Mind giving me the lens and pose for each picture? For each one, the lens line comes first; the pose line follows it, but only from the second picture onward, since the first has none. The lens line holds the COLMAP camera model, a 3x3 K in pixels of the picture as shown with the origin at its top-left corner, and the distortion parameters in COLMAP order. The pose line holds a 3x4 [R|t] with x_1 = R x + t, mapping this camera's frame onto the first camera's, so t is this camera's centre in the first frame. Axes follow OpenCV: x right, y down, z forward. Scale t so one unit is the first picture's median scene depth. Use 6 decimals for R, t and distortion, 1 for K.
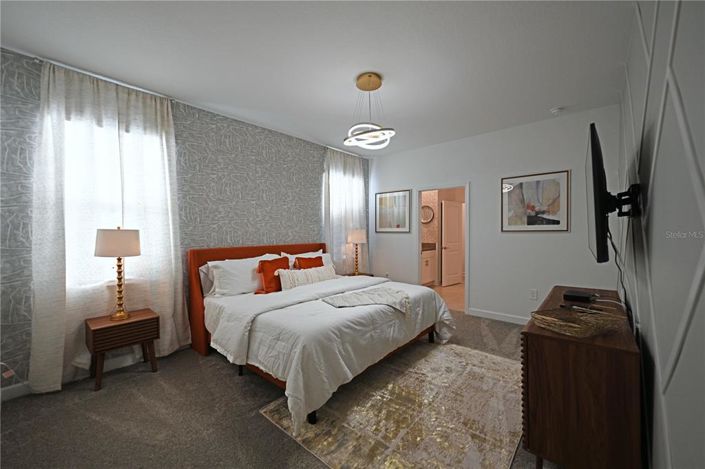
lens RADIAL K [[280.8, 0, 352.5], [0, 280.8, 234.5], [0, 0, 1]] dist [0.001299, 0.000008]
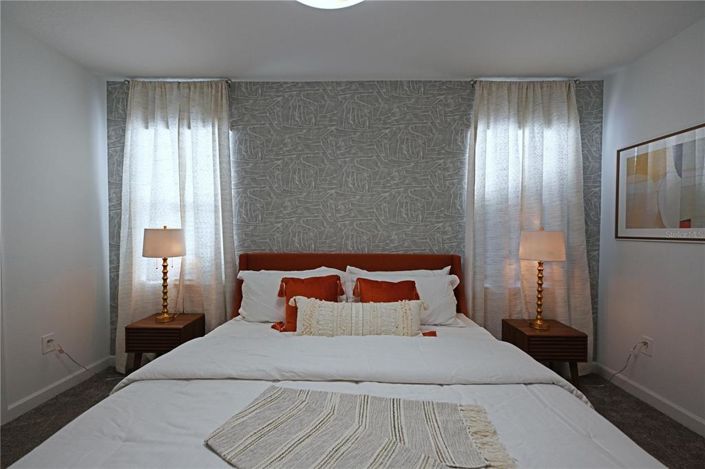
lens RADIAL K [[280.8, 0, 352.5], [0, 280.8, 234.5], [0, 0, 1]] dist [0.001299, 0.000008]
pose [[0.647612, 0.020225, -0.761702, 0.253605], [-0.019410, 0.999761, 0.010043, -0.016033], [0.761723, 0.008281, 0.647850, 0.660758]]
